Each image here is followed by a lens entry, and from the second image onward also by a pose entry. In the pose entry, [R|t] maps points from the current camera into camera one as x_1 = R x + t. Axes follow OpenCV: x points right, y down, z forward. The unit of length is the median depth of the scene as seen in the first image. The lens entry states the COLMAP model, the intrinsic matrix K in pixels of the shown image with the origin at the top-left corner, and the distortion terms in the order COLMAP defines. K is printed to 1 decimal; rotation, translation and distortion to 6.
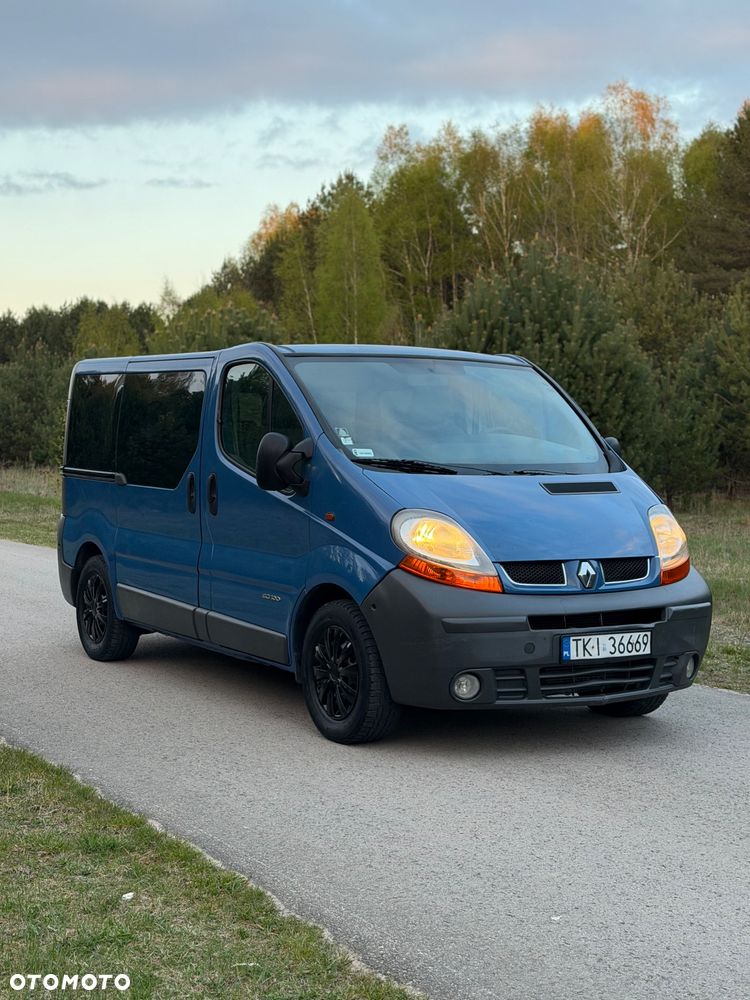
lens RADIAL K [[1591.5, 0, 375.0], [0, 1591.5, 500.0], [0, 0, 1]] dist [0.145346, -0.117945]
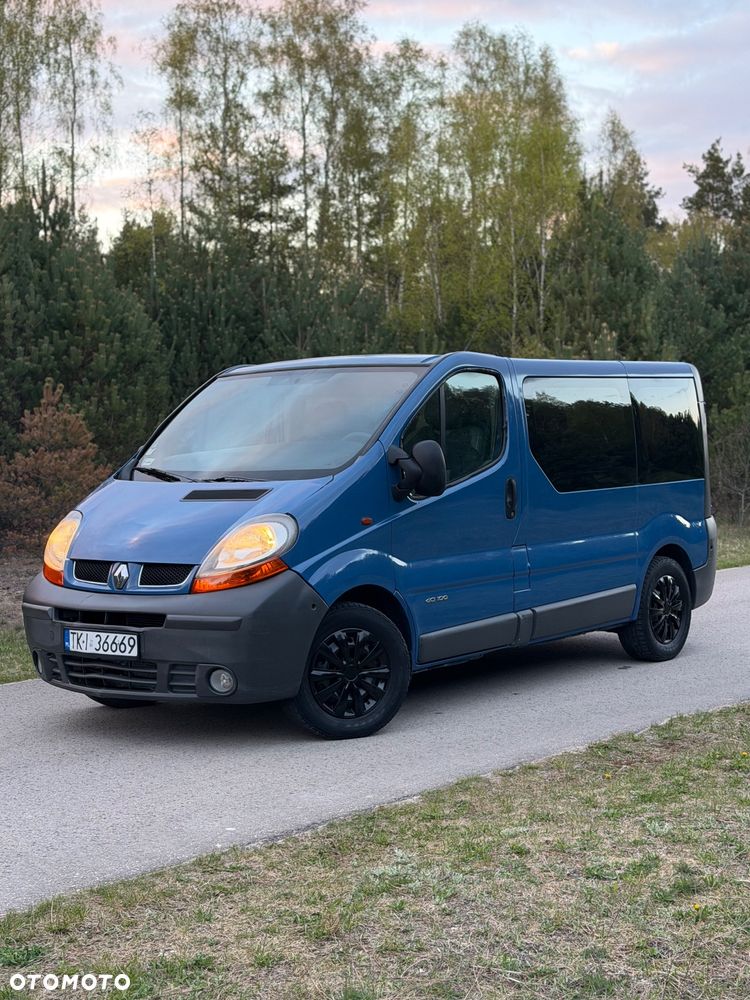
lens RADIAL K [[1589.8, 0, 368.8], [0, 1589.8, 494.5], [0, 0, 1]] dist [0.130815, -0.014188]
pose [[0.353683, 0.013846, -0.935263, 1.161319], [-0.014519, 0.999851, 0.009311, -0.019608], [0.935253, 0.010286, 0.353832, 0.760457]]
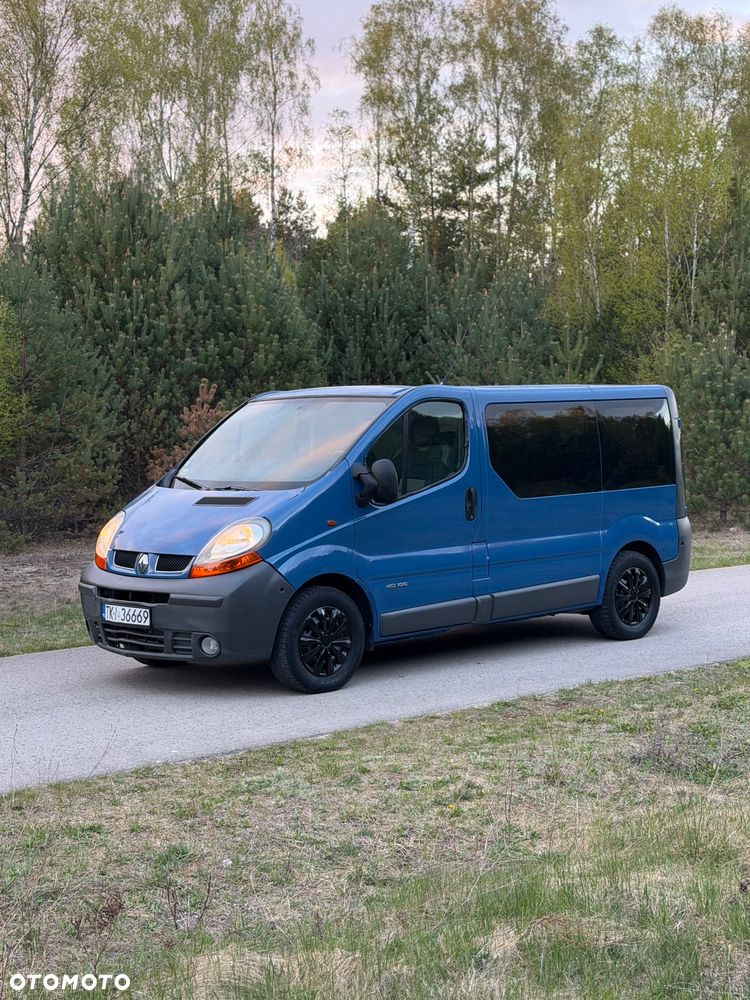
lens RADIAL K [[1581.9, 0, 354.5], [0, 1581.9, 497.5], [0, 0, 1]] dist [0.175697, -0.203111]
pose [[0.210772, 0.031178, -0.977038, 1.482445], [-0.019155, 0.999431, 0.027760, -0.051221], [0.977348, 0.012864, 0.211249, 0.868346]]
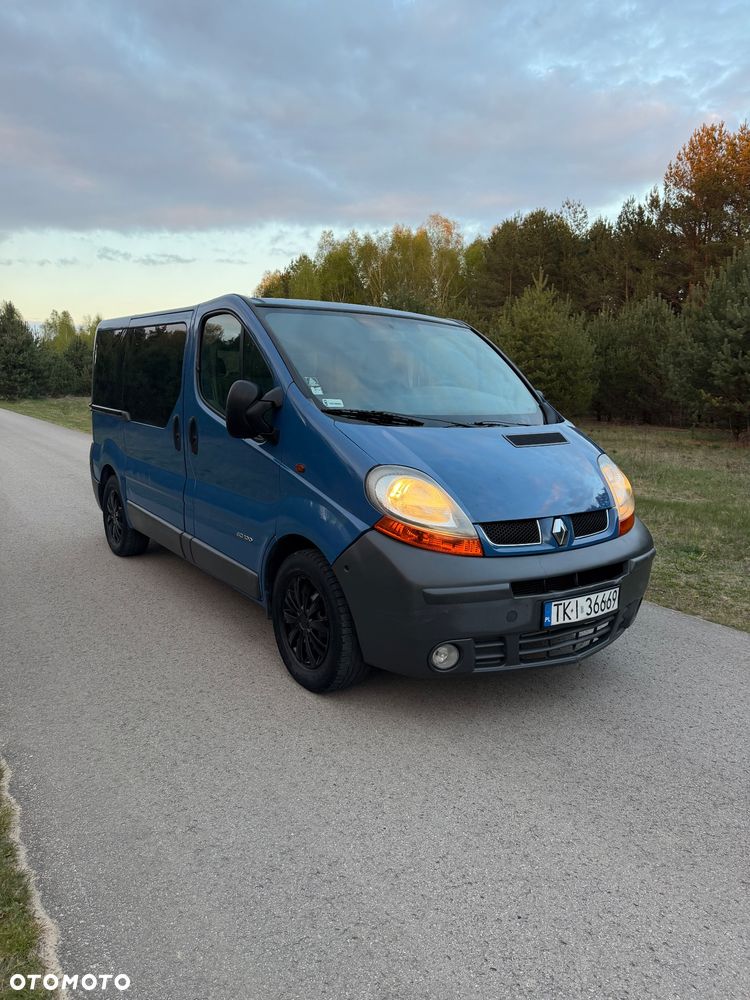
lens RADIAL K [[704.0, 0, 378.3], [0, 704.0, 500.0], [0, 0, 1]] dist [0.169439, -0.351211]
pose [[0.996081, 0.005200, 0.088291, -0.018613], [-0.015696, 0.992817, 0.118610, -0.022975], [-0.087040, -0.119531, 0.989008, 0.562916]]
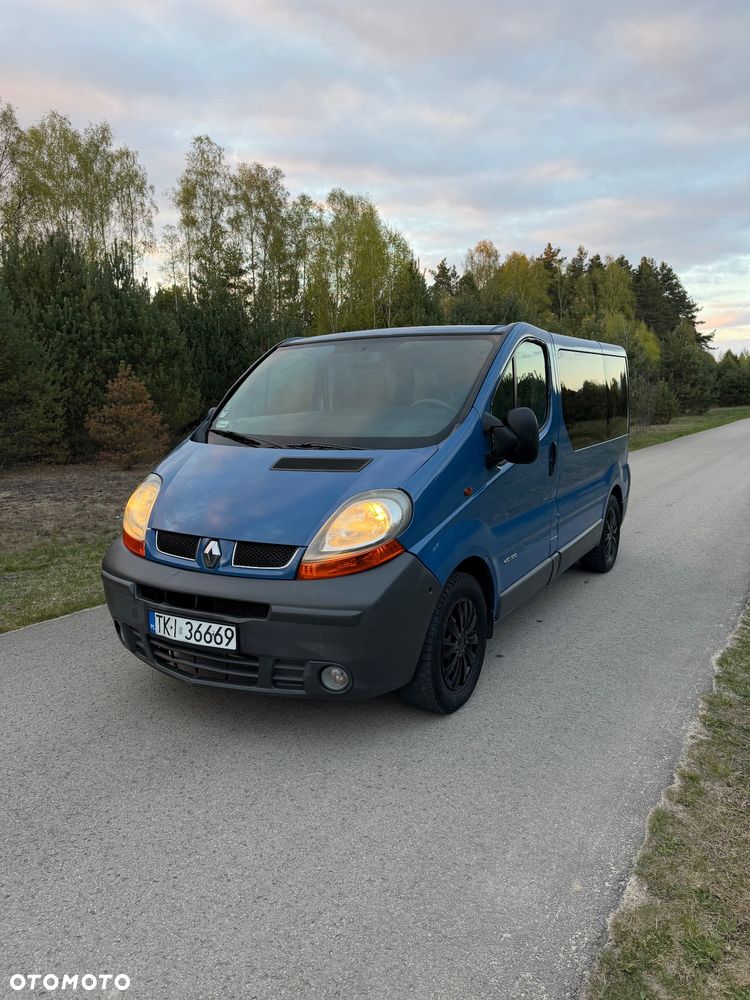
lens RADIAL K [[711.8, 0, 378.5], [0, 711.8, 502.2], [0, 0, 1]] dist [0.100841, -0.186833]
pose [[0.480611, 0.111108, -0.869867, 0.549954], [-0.020567, 0.993096, 0.115485, -0.037038], [0.876693, -0.037613, 0.479578, 0.861079]]
